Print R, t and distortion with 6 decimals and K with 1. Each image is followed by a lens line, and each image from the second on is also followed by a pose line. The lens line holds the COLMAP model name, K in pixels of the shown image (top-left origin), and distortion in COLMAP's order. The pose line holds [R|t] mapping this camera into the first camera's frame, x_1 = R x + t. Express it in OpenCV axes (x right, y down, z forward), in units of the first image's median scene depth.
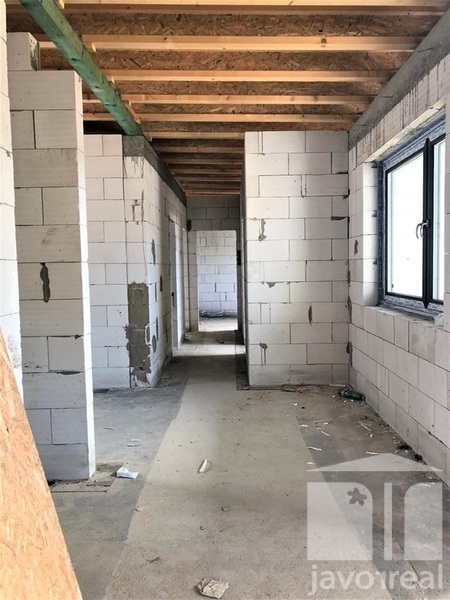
lens RADIAL K [[488.1, 0, 226.6], [0, 488.1, 299.1], [0, 0, 1]] dist [0.006470, -0.005131]
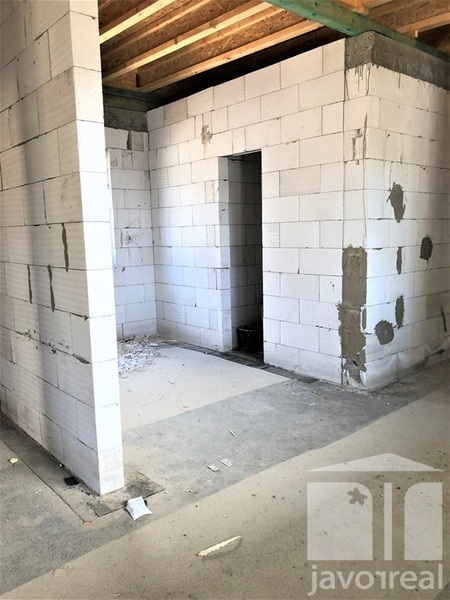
lens RADIAL K [[488.1, 0, 225.1], [0, 488.1, 301.0], [0, 0, 1]] dist [0.006470, -0.005131]
pose [[0.661324, 0.110154, -0.741968, 0.241296], [-0.040308, 0.992948, 0.111489, -0.026752], [0.749016, -0.043823, 0.661101, 0.373501]]
